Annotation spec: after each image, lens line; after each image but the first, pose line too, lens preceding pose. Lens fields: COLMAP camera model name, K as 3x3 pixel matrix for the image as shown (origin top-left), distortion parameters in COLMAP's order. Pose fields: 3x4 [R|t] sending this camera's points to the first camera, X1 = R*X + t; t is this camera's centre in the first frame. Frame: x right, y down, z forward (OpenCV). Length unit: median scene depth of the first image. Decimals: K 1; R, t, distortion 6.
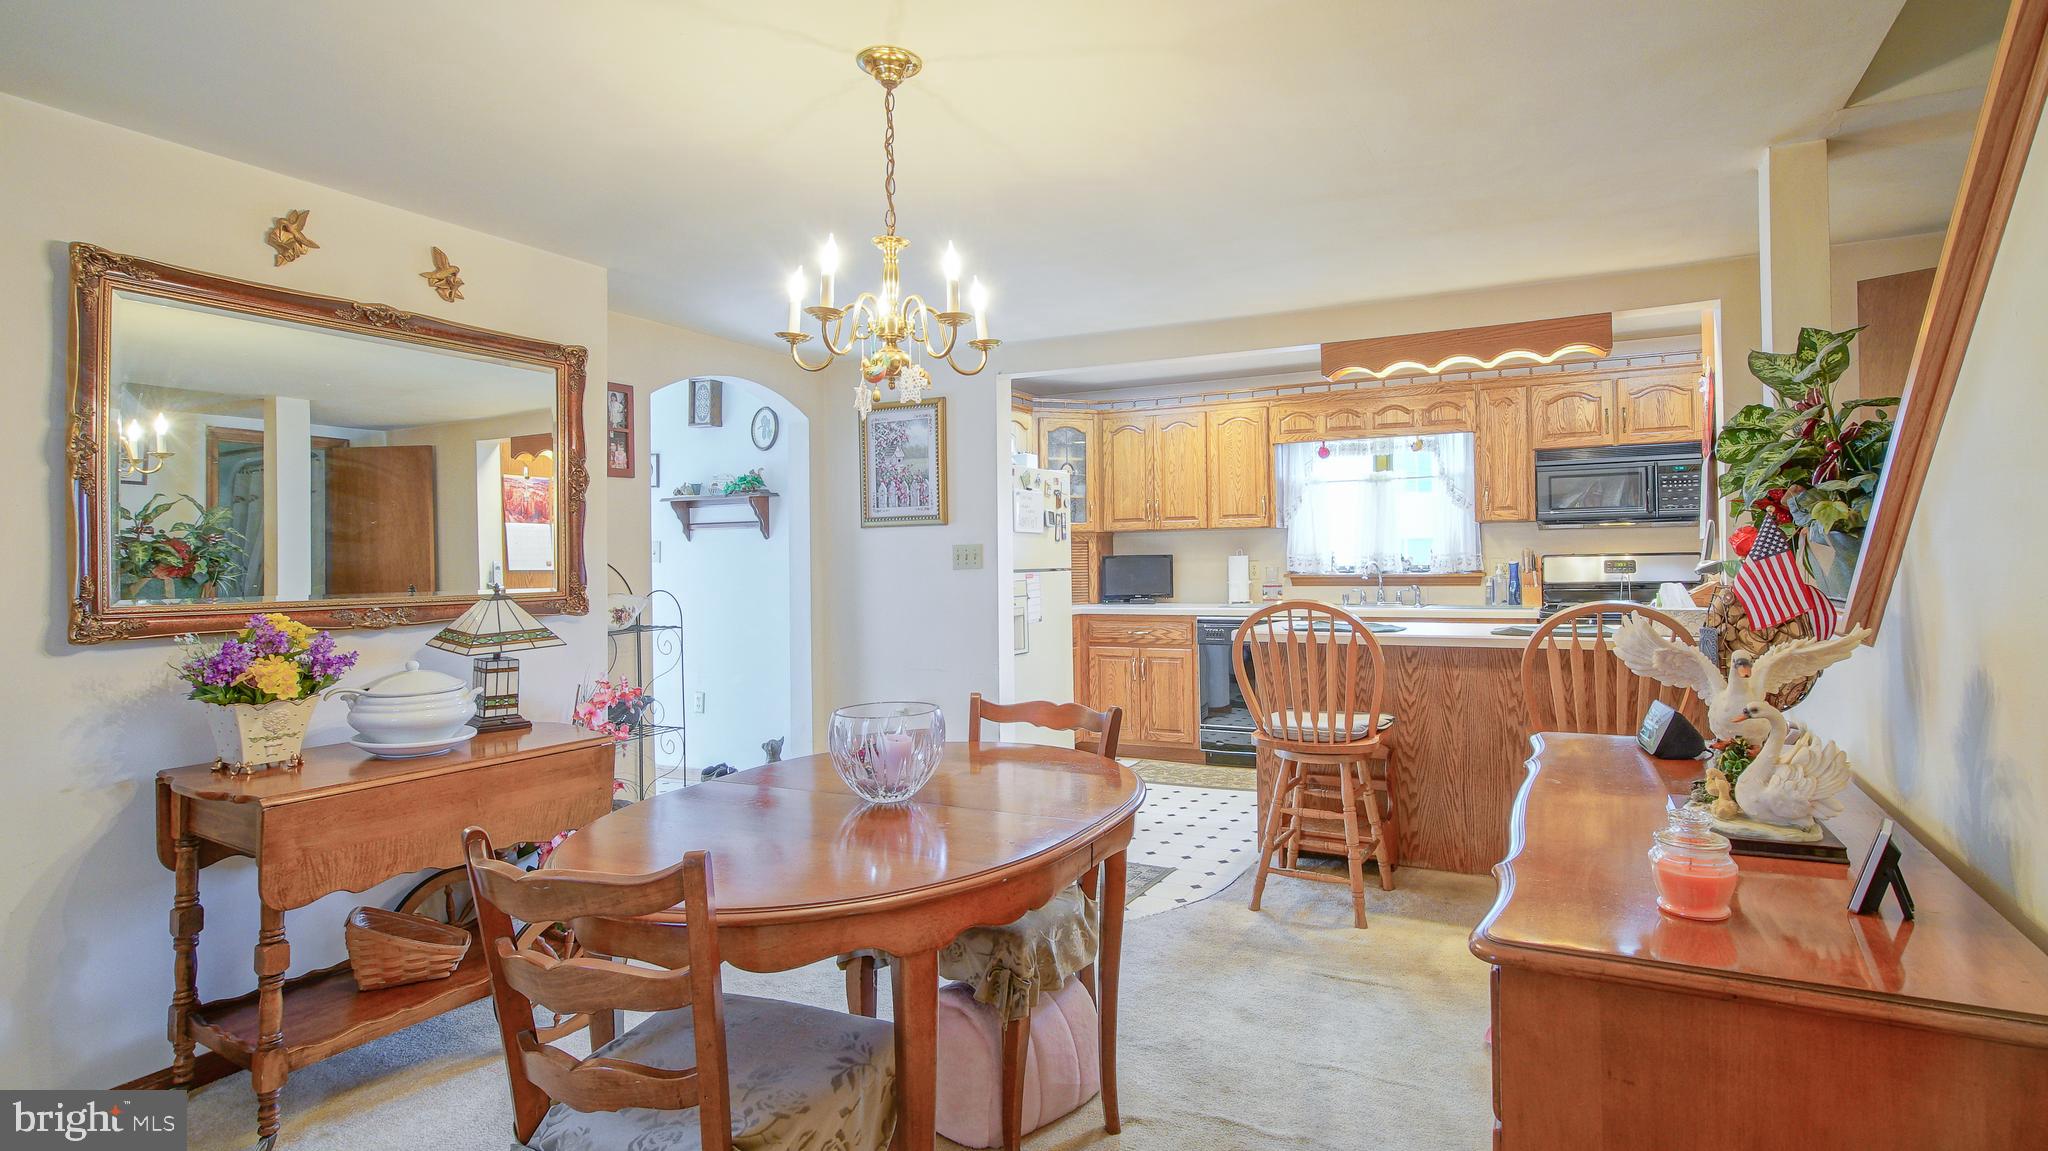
lens RADIAL K [[1028.8, 0, 1090.0], [0, 1028.8, 543.8], [0, 0, 1]] dist [0.000167, 0.000101]
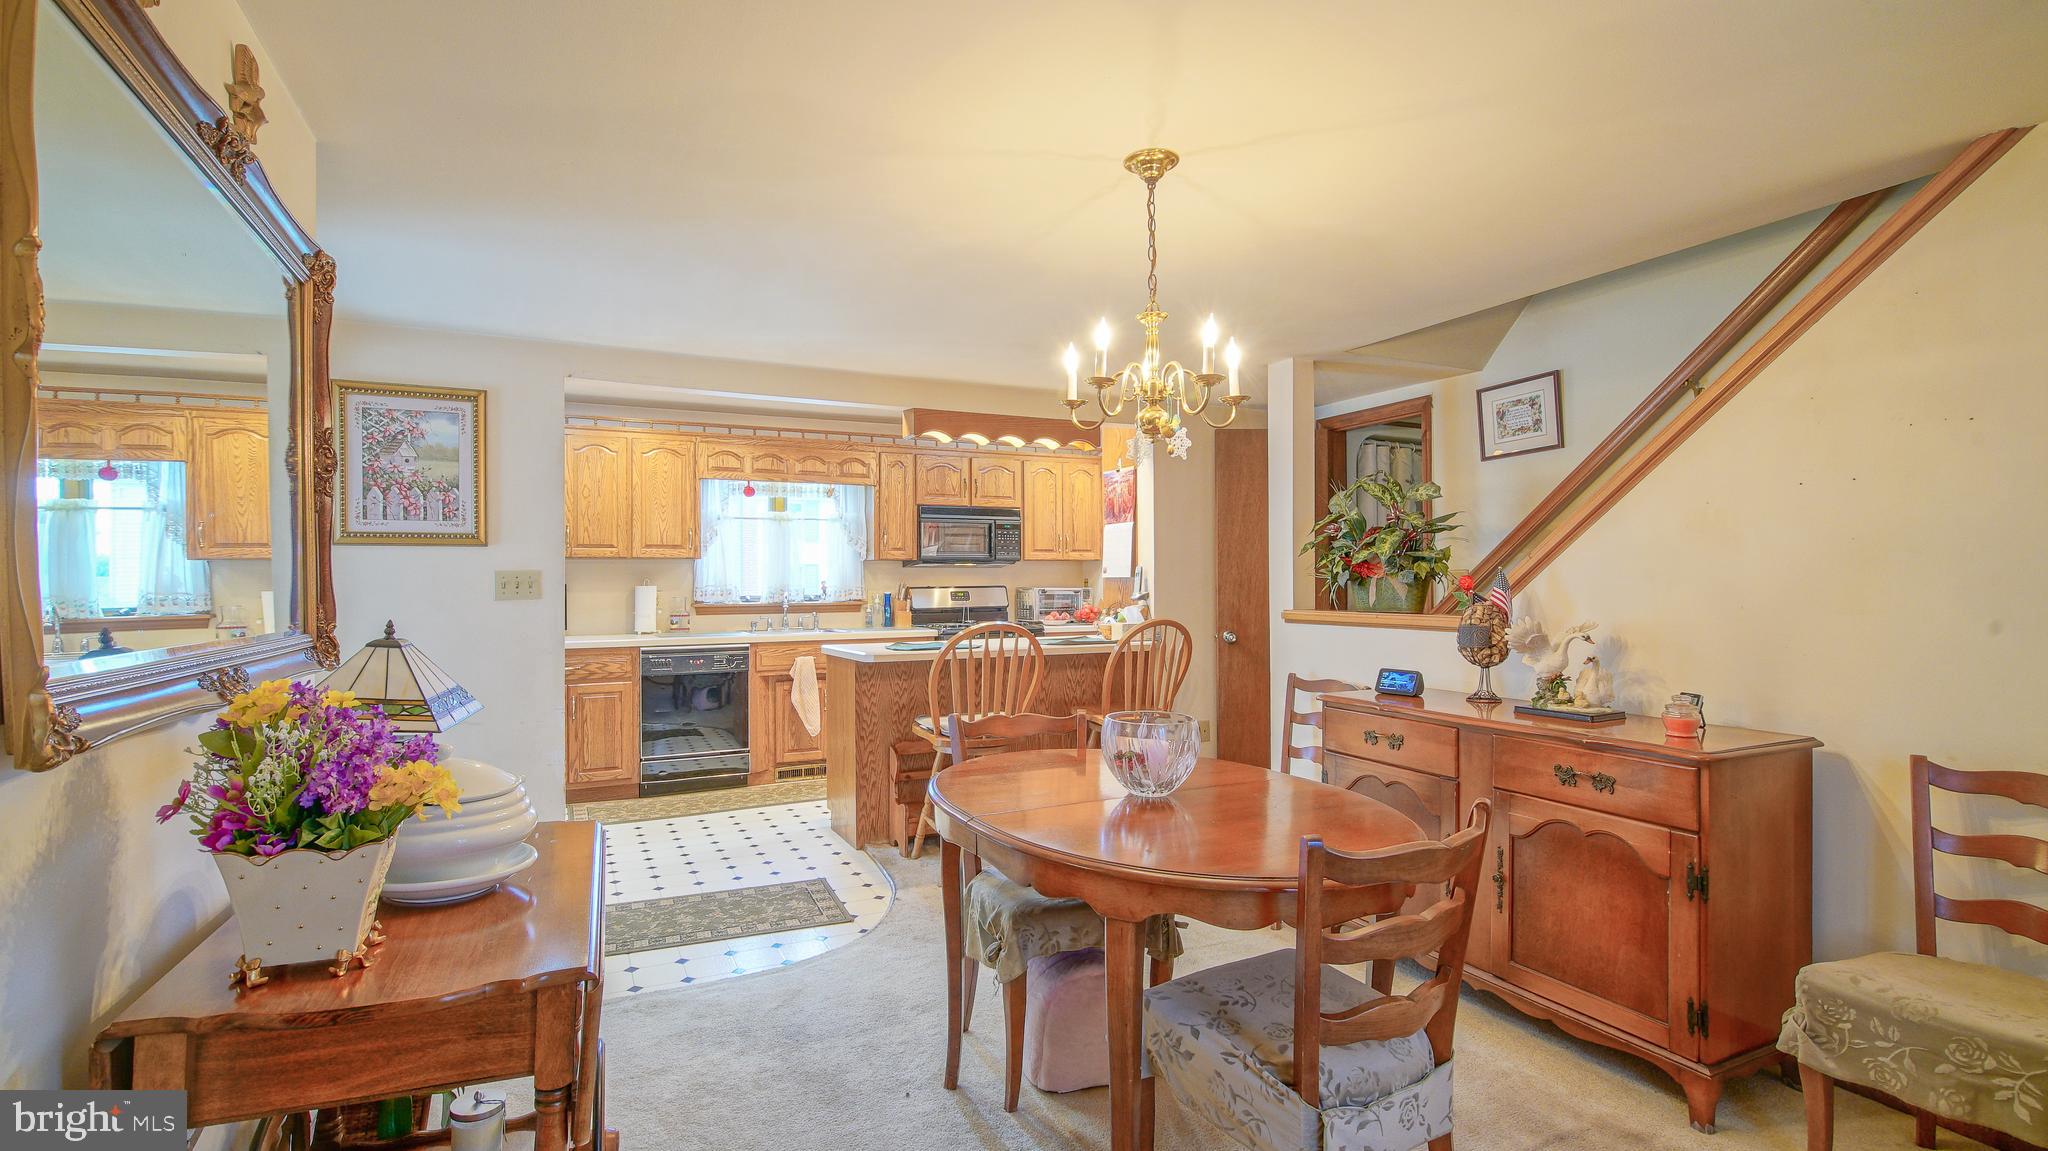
lens RADIAL K [[946.8, 0, 1018.5], [0, 946.8, 587.8], [0, 0, 1]] dist [-0.010795, 0.000049]
pose [[0.623540, 0.005942, 0.781769, -0.404341], [-0.014008, 0.999895, 0.003574, 0.005763], [-0.781666, -0.013179, 0.623558, 0.168432]]
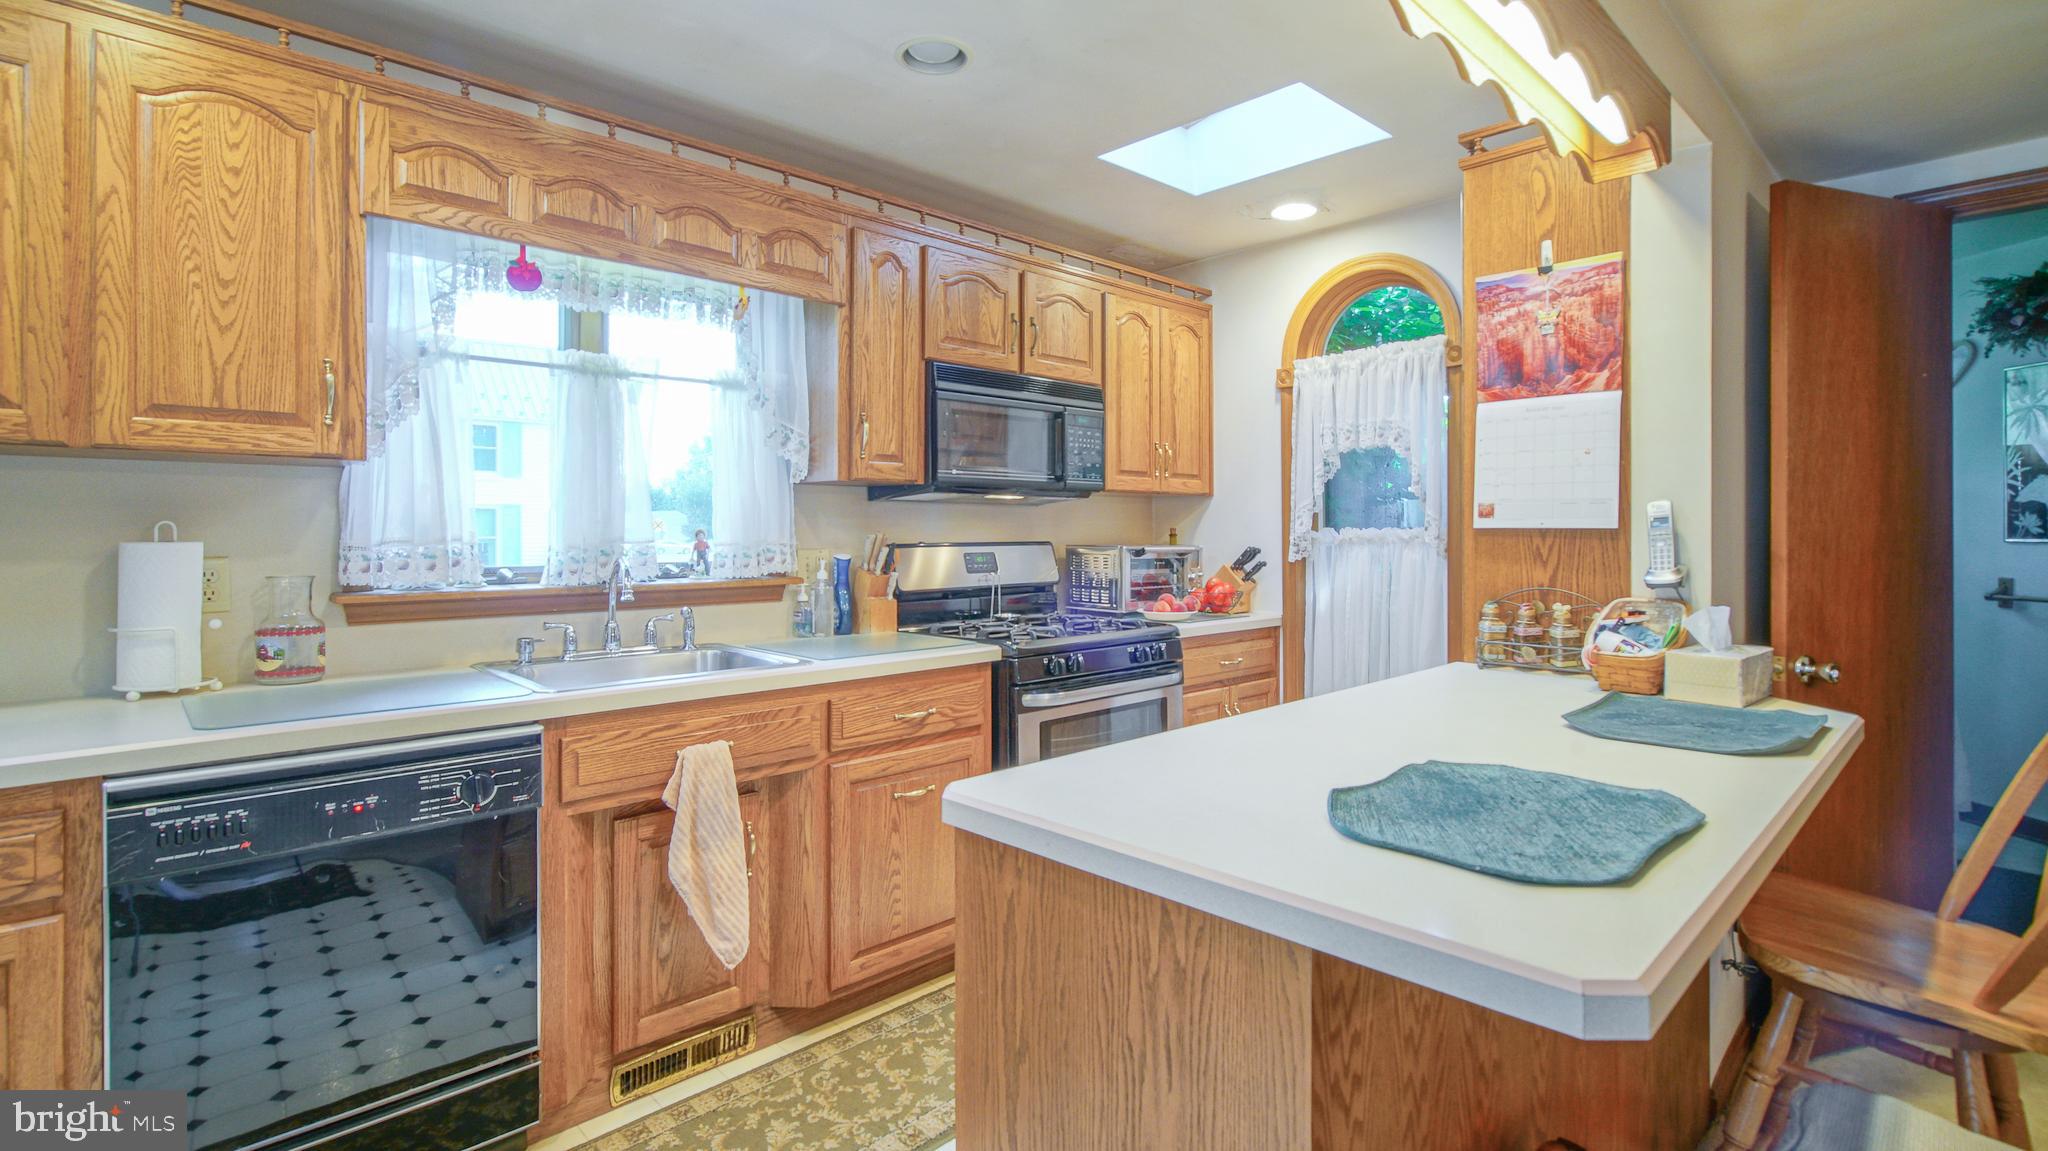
lens RADIAL K [[953.2, 0, 1029.1], [0, 953.2, 538.0], [0, 0, 1]] dist [-0.000312, 0.000349]
pose [[0.358236, 0.005839, 0.933613, -0.038577], [-0.019000, 0.999819, 0.001037, 0.005426], [-0.933438, -0.018110, 0.358282, 0.752596]]
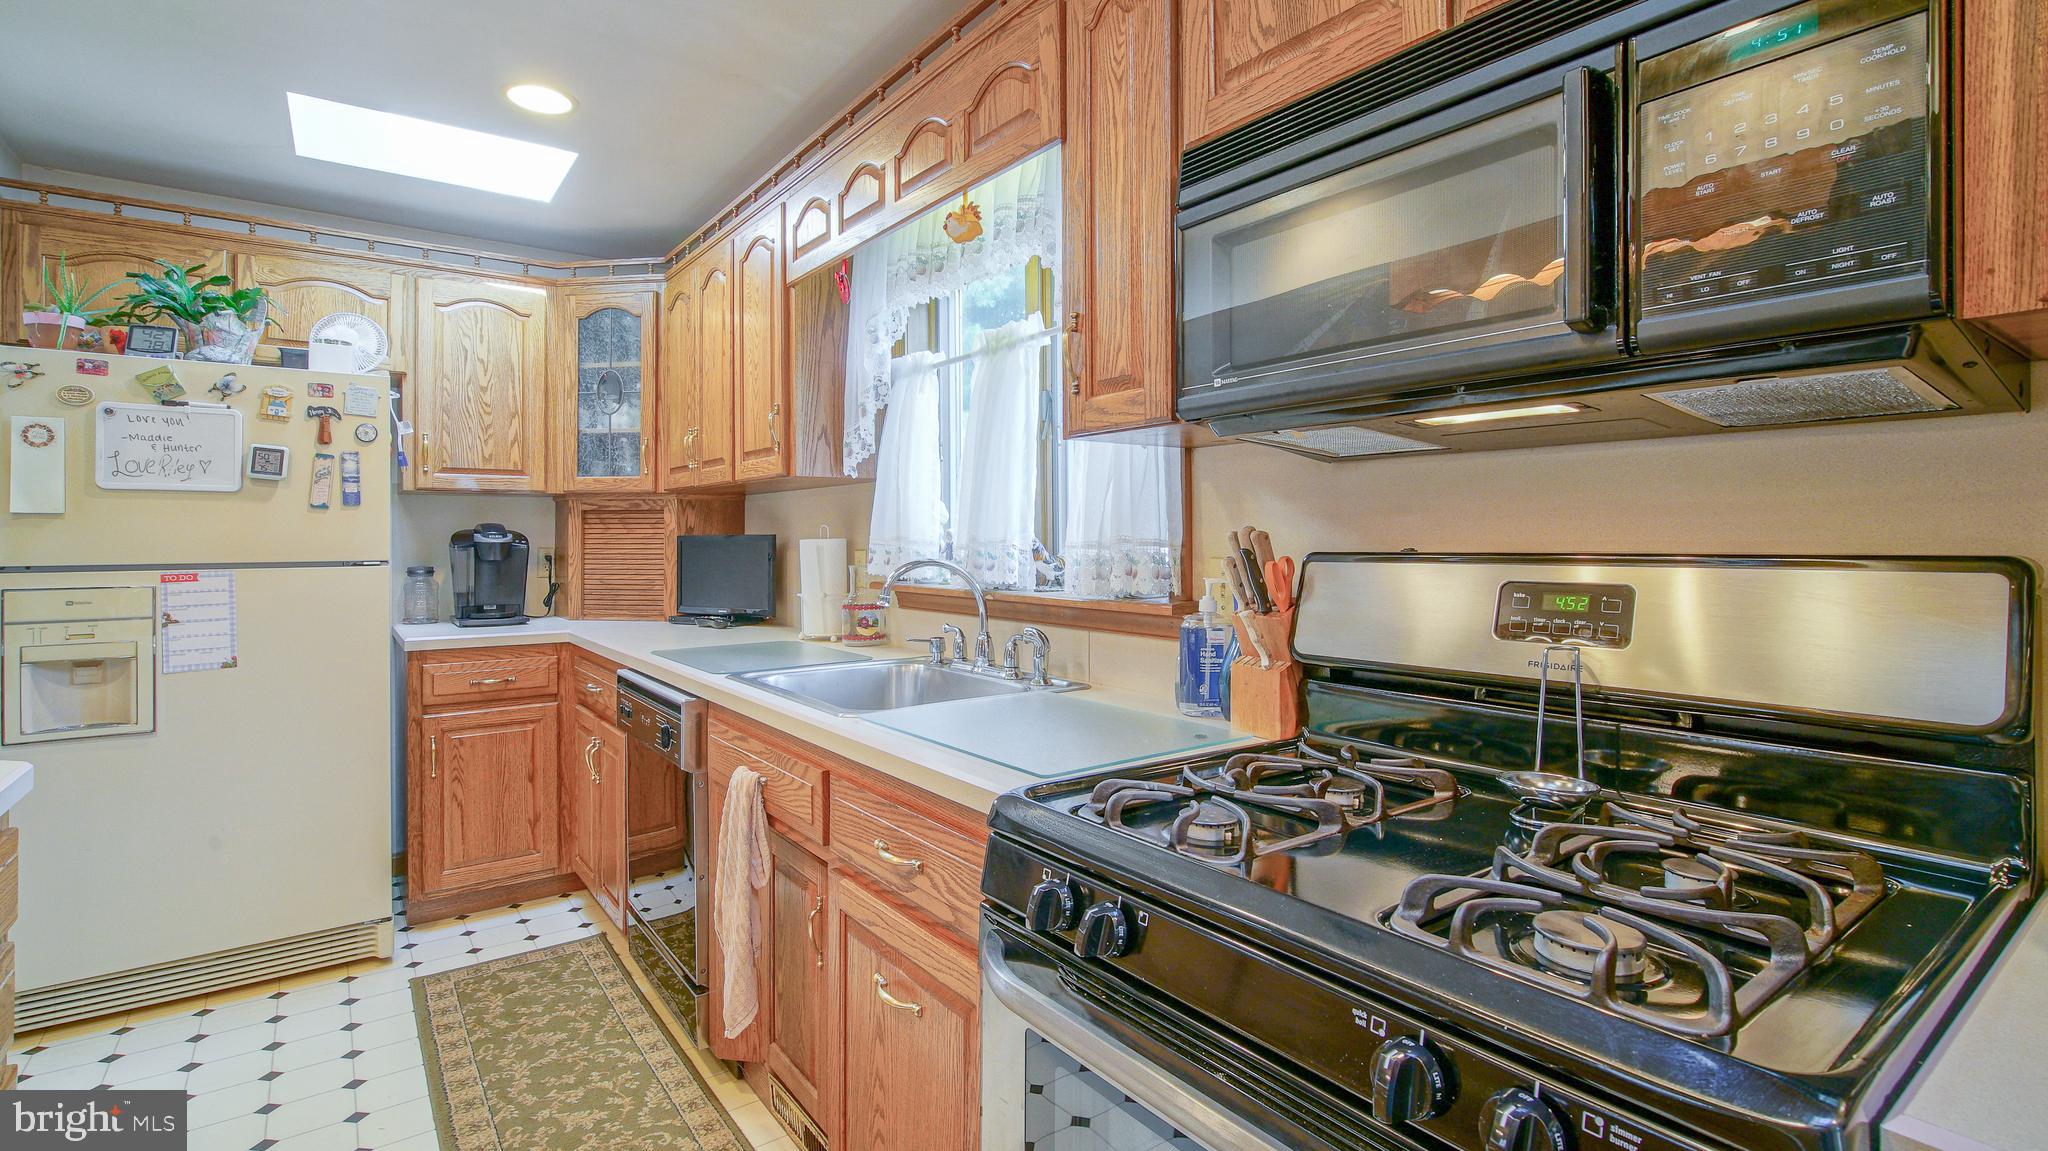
lens RADIAL K [[953.2, 0, 1029.1], [0, 953.2, 538.0], [0, 0, 1]] dist [-0.000312, 0.000349]
pose [[0.884202, 0.012882, -0.466927, 0.508393], [-0.002939, 0.999753, 0.022016, 0.001761], [0.467095, -0.018094, 0.884022, 0.760206]]
